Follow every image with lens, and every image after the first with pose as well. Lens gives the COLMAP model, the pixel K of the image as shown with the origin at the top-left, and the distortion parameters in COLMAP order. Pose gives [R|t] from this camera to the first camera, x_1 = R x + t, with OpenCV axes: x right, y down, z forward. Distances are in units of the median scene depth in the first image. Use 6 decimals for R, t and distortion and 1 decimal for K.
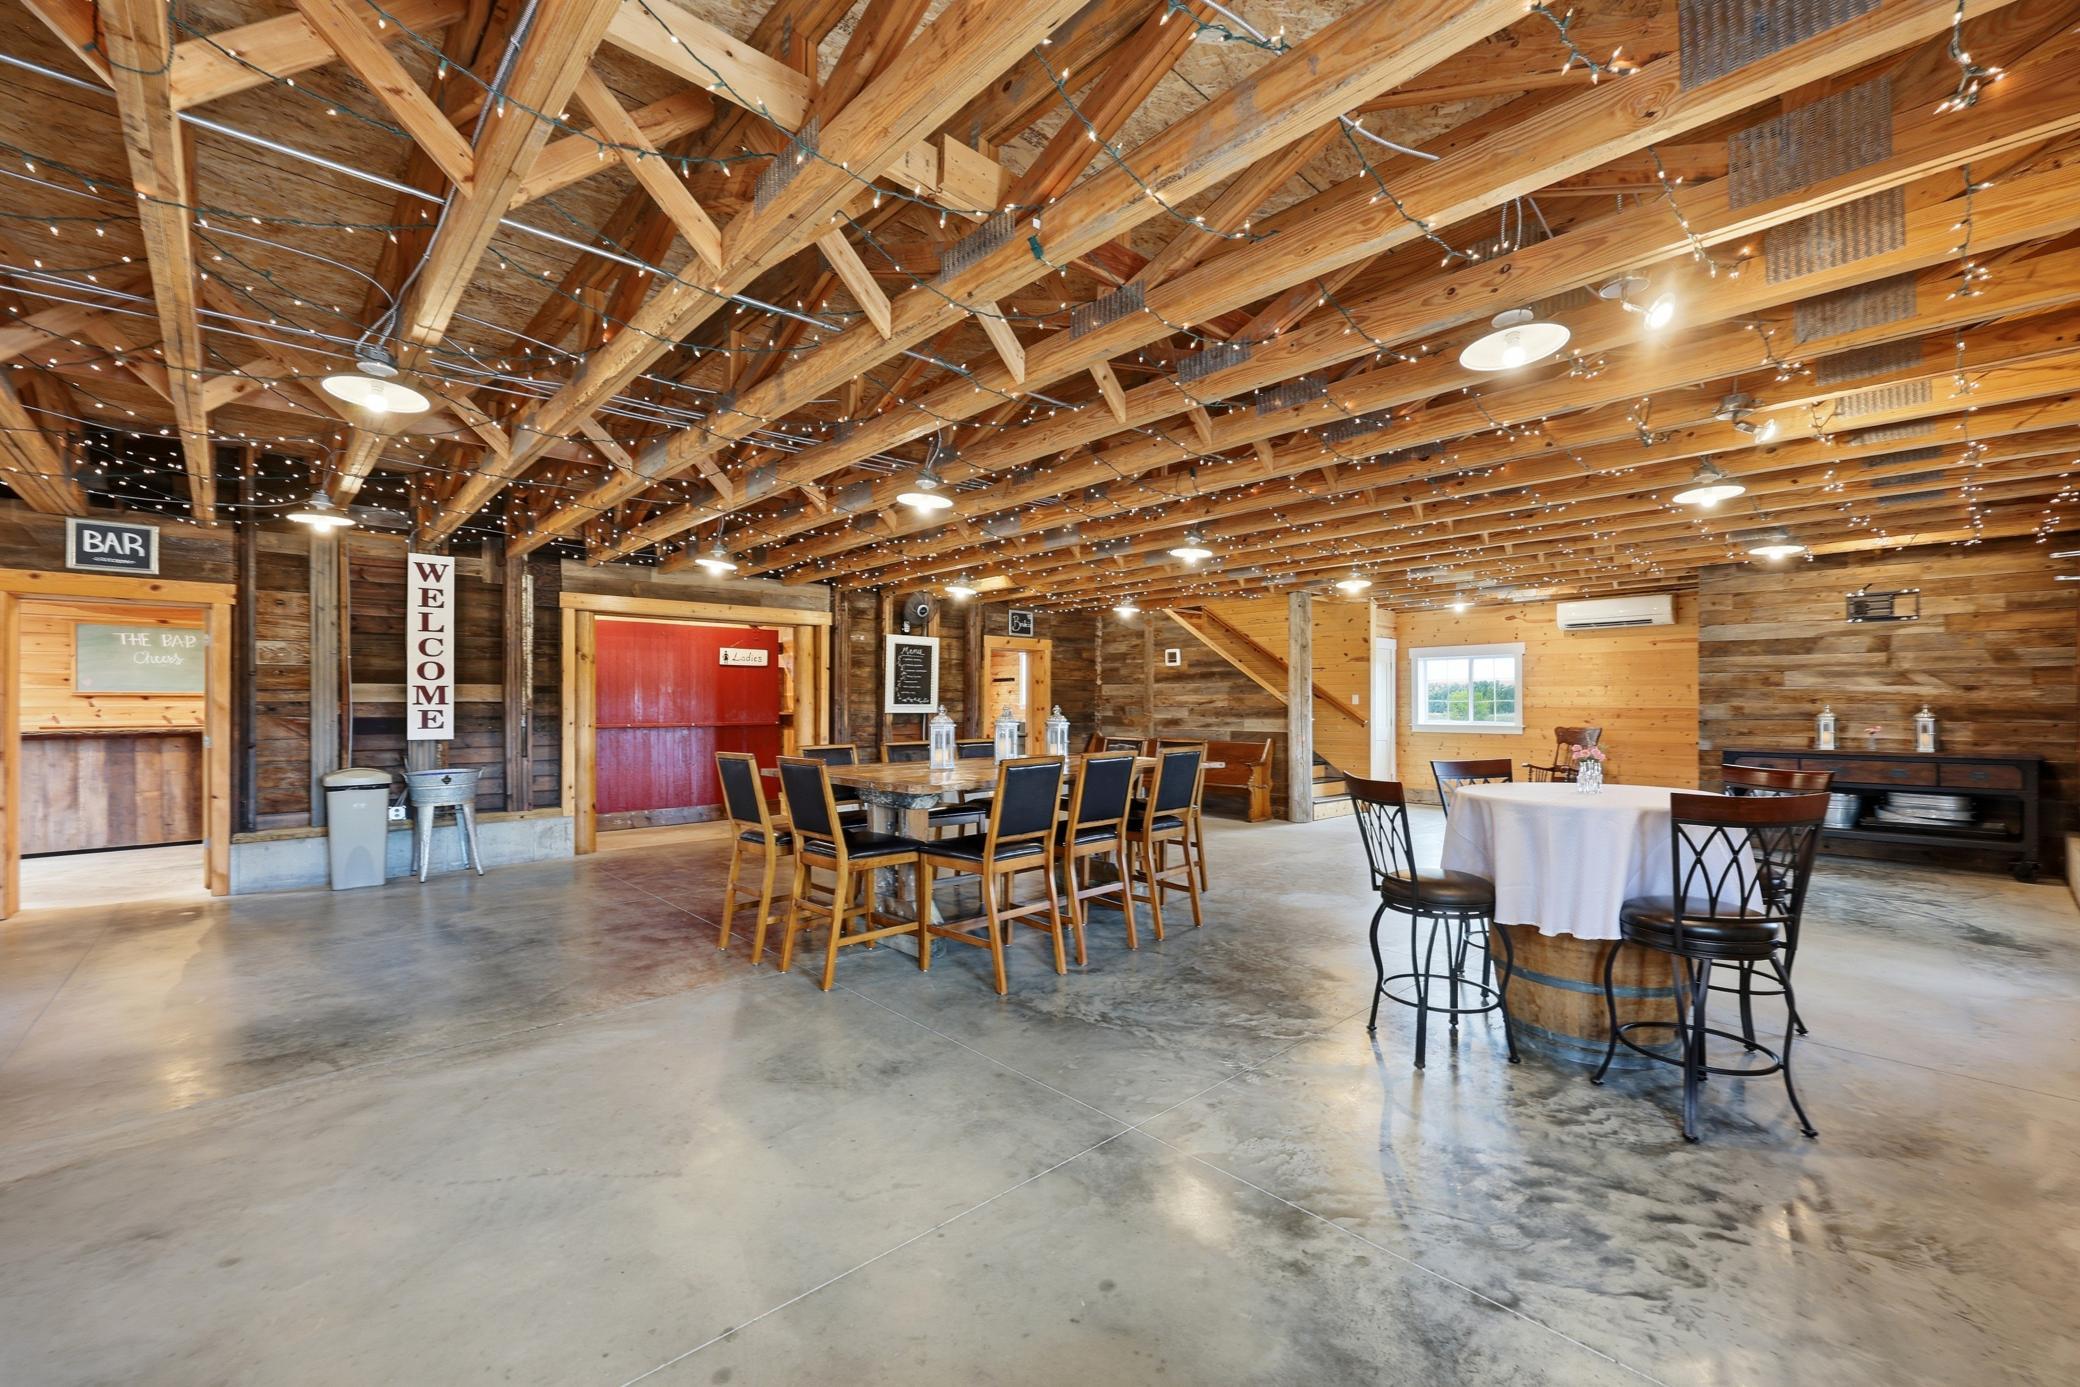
lens RADIAL K [[857.7, 0, 1040.8], [0, 857.7, 702.1], [0, 0, 1]] dist [-0.000294, -0.000357]
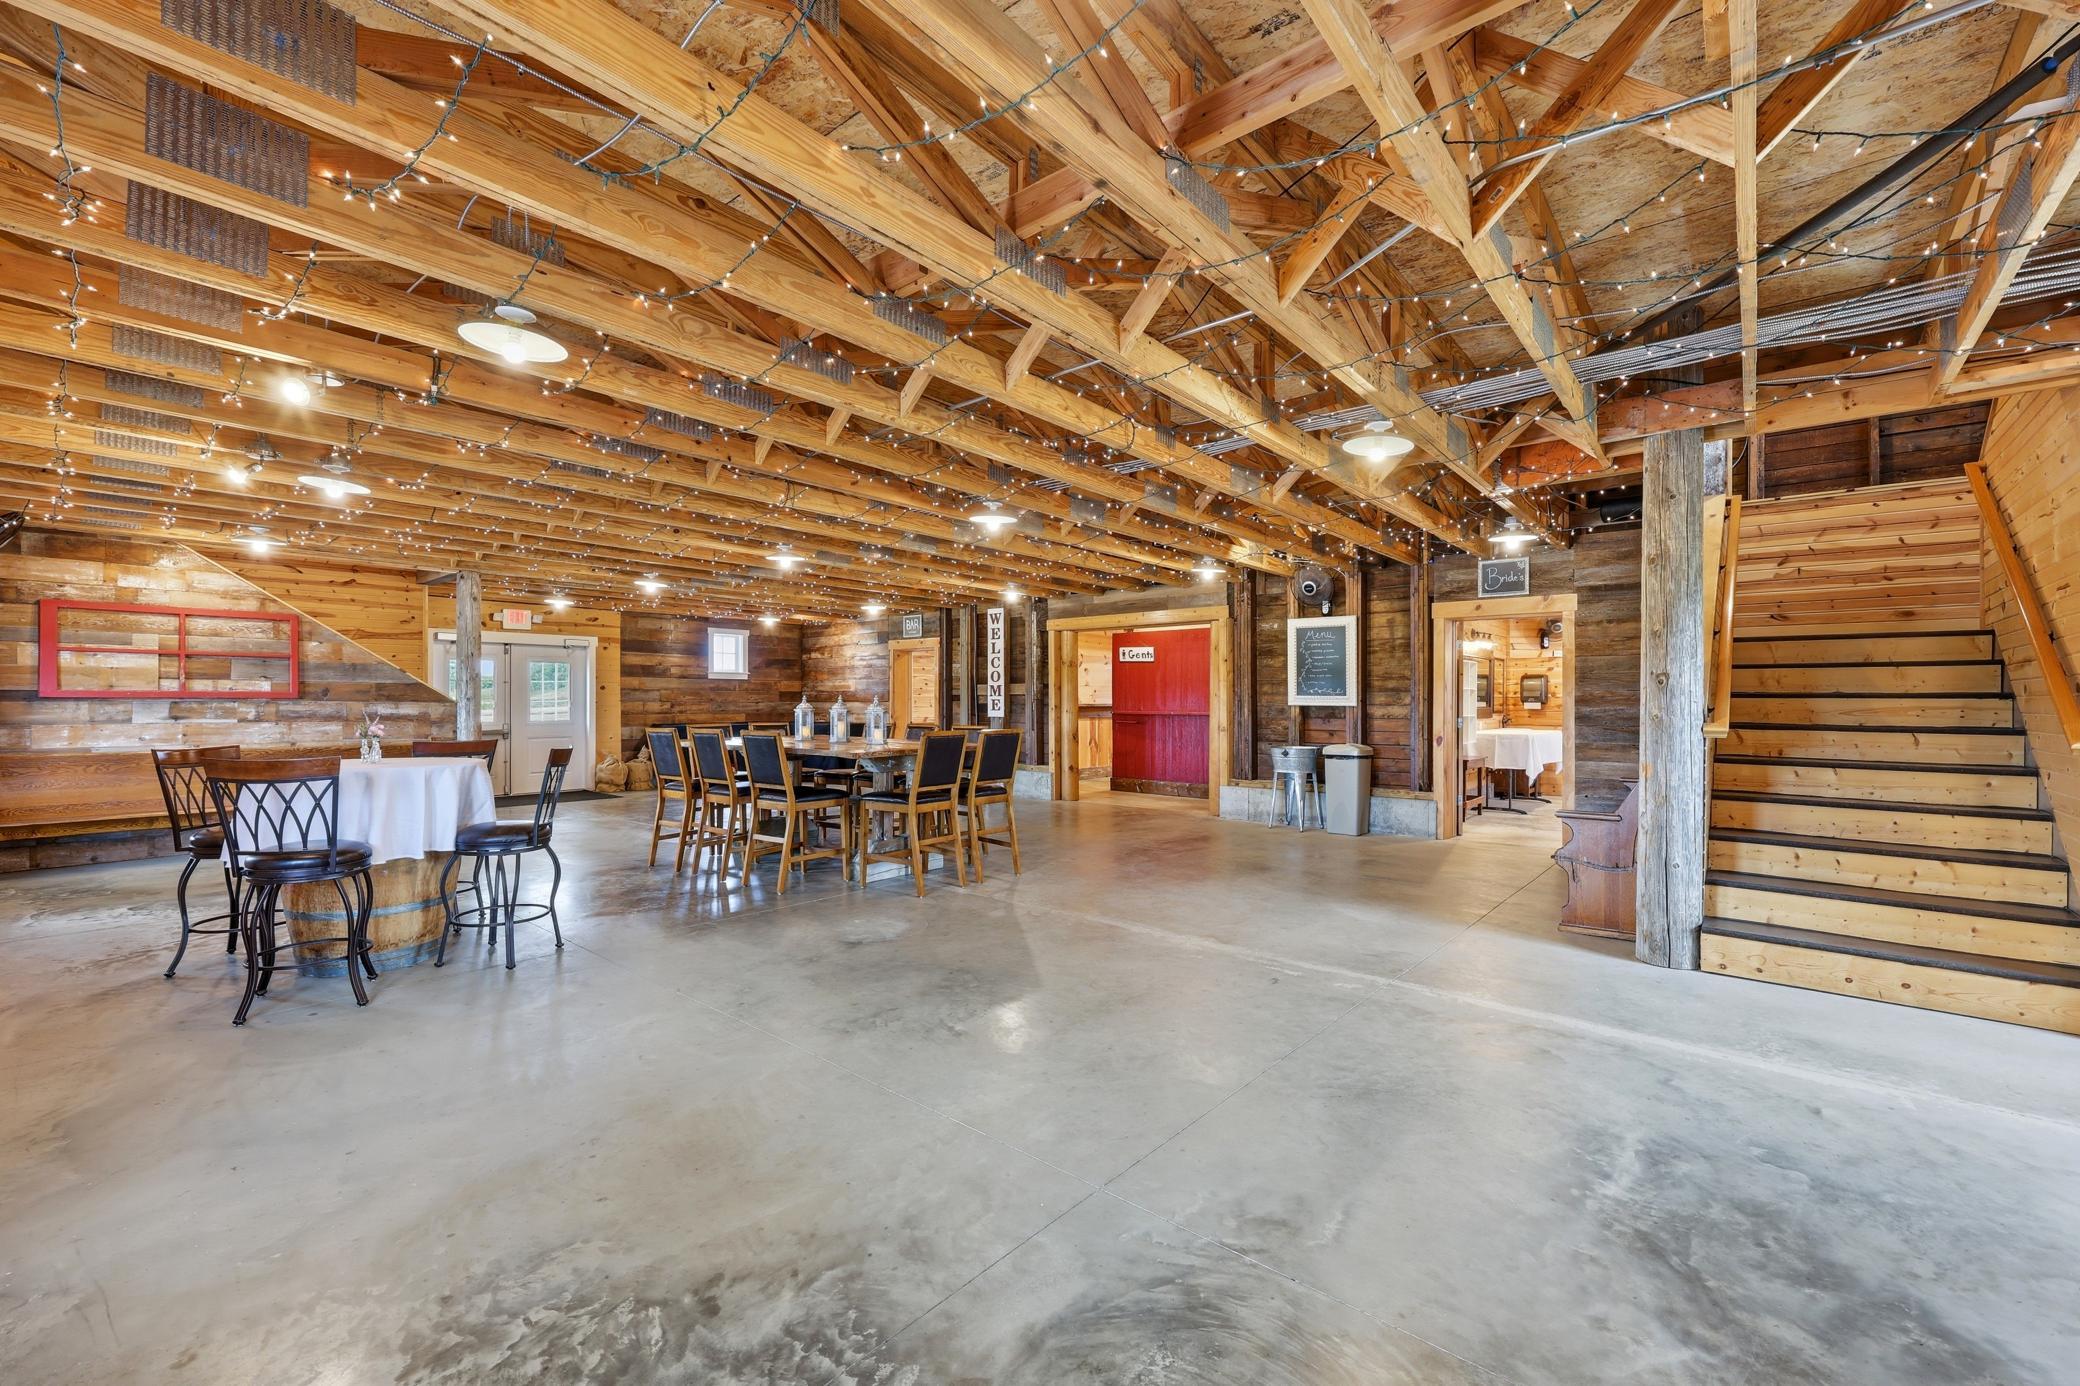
lens RADIAL K [[857.7, 0, 1032.4], [0, 857.7, 694.9], [0, 0, 1]] dist [-0.000294, -0.000357]
pose [[0.116988, -0.005763, -0.993117, 0.921356], [0.000334, 0.999983, -0.005764, 0.009310], [0.993133, 0.000342, 0.116988, 0.817350]]
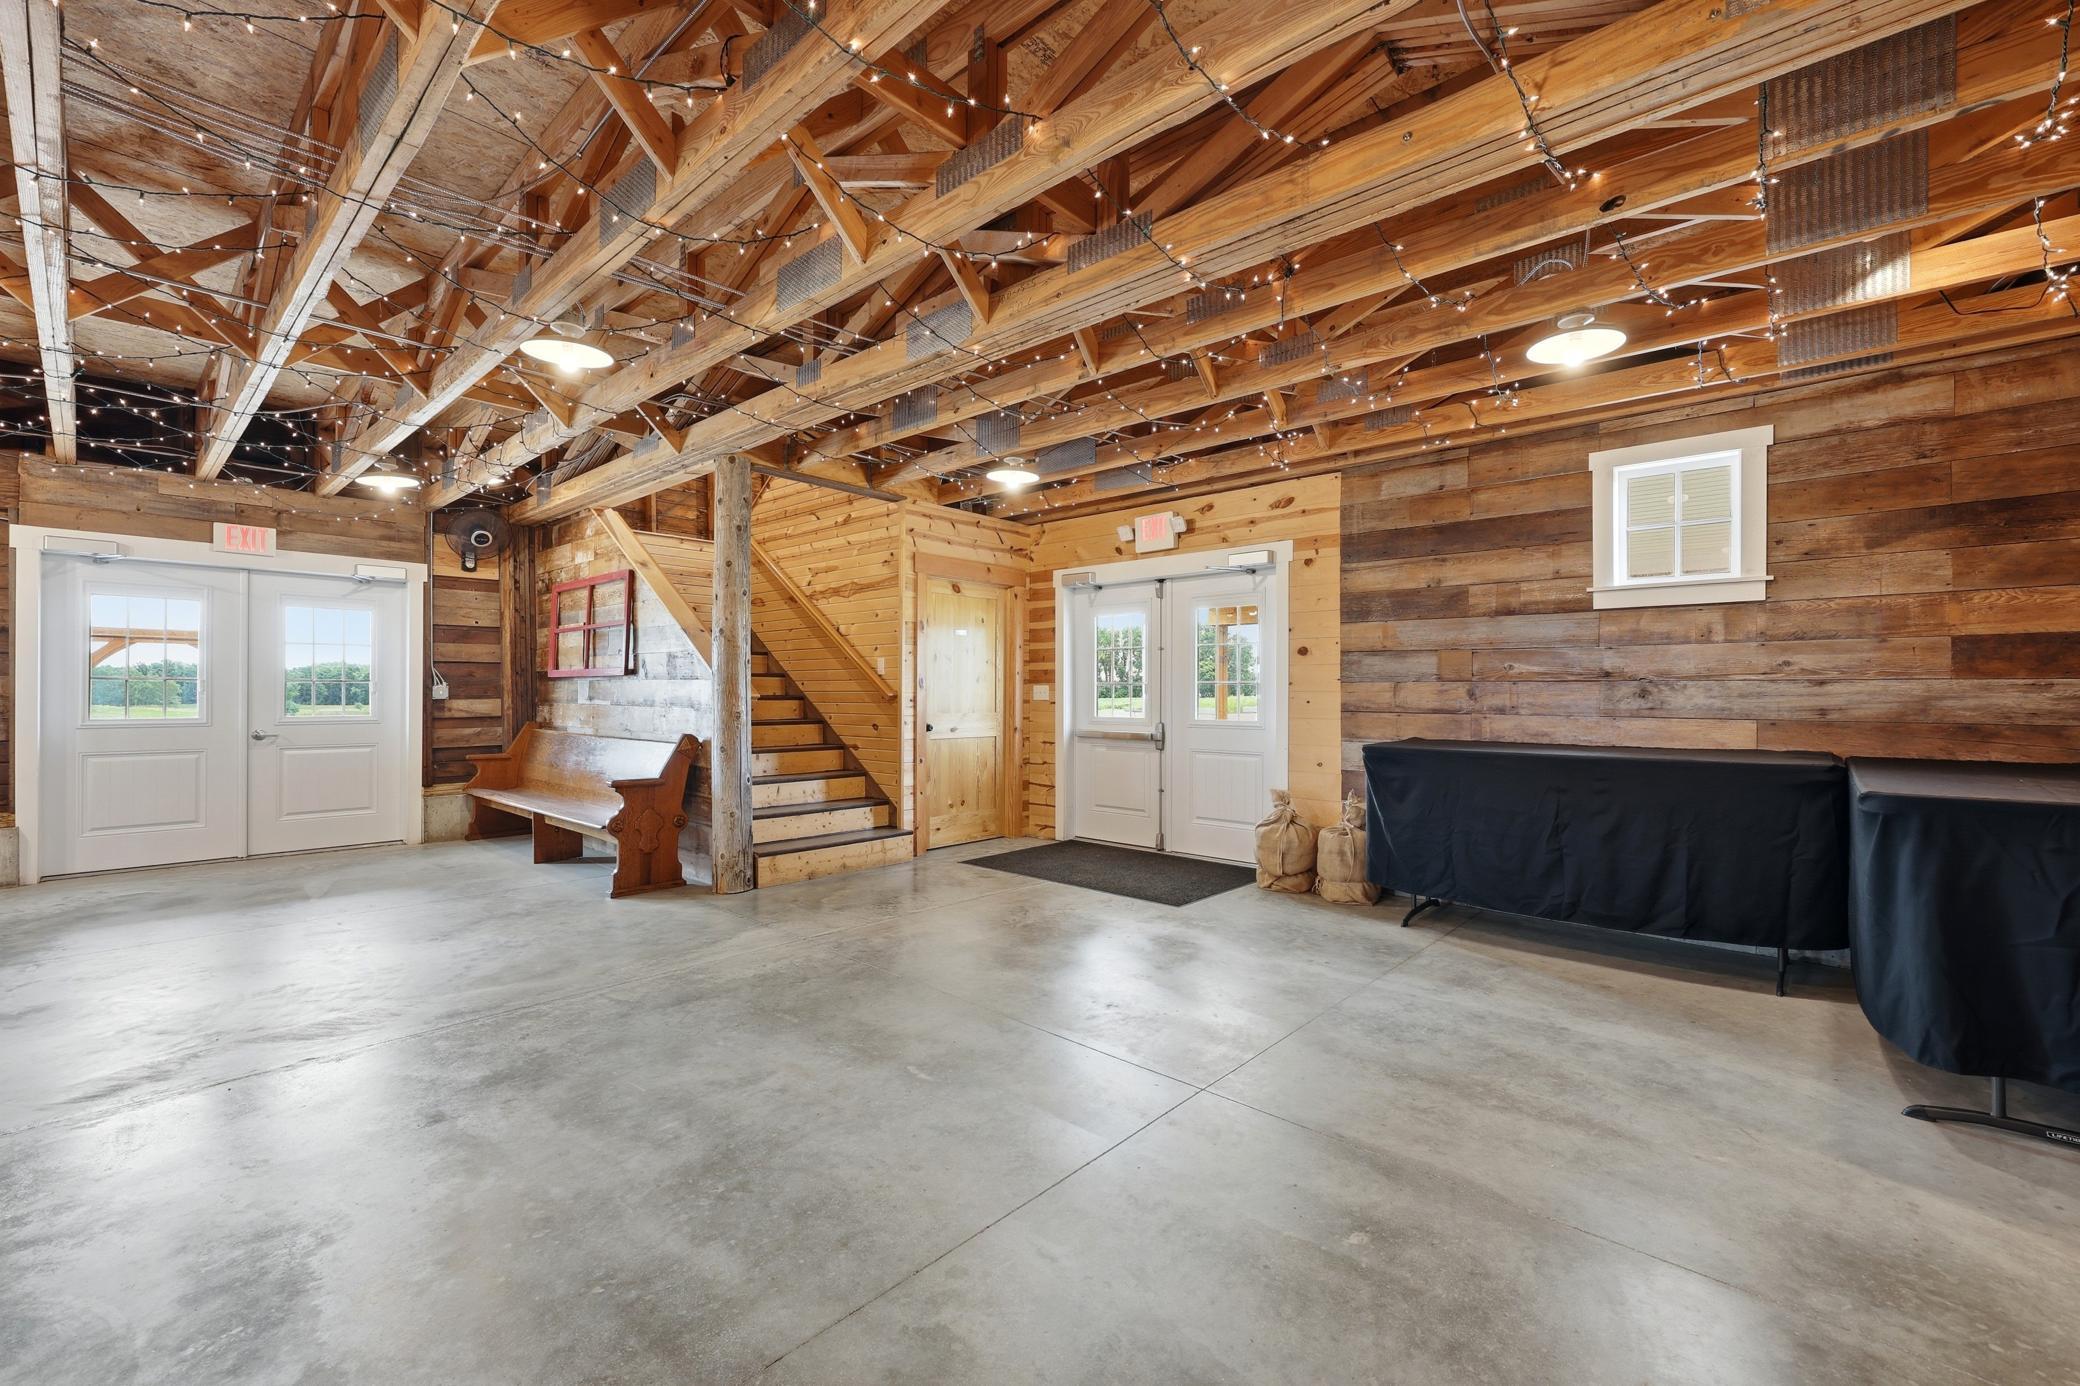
lens RADIAL K [[857.7, 0, 1031.9], [0, 857.7, 691.4], [0, 0, 1]] dist [-0.000294, -0.000357]
pose [[-0.996266, -0.003657, -0.086254, -0.544982], [-0.003189, 0.999979, -0.005571, 0.025506], [0.086272, -0.005275, -0.996258, 0.904532]]
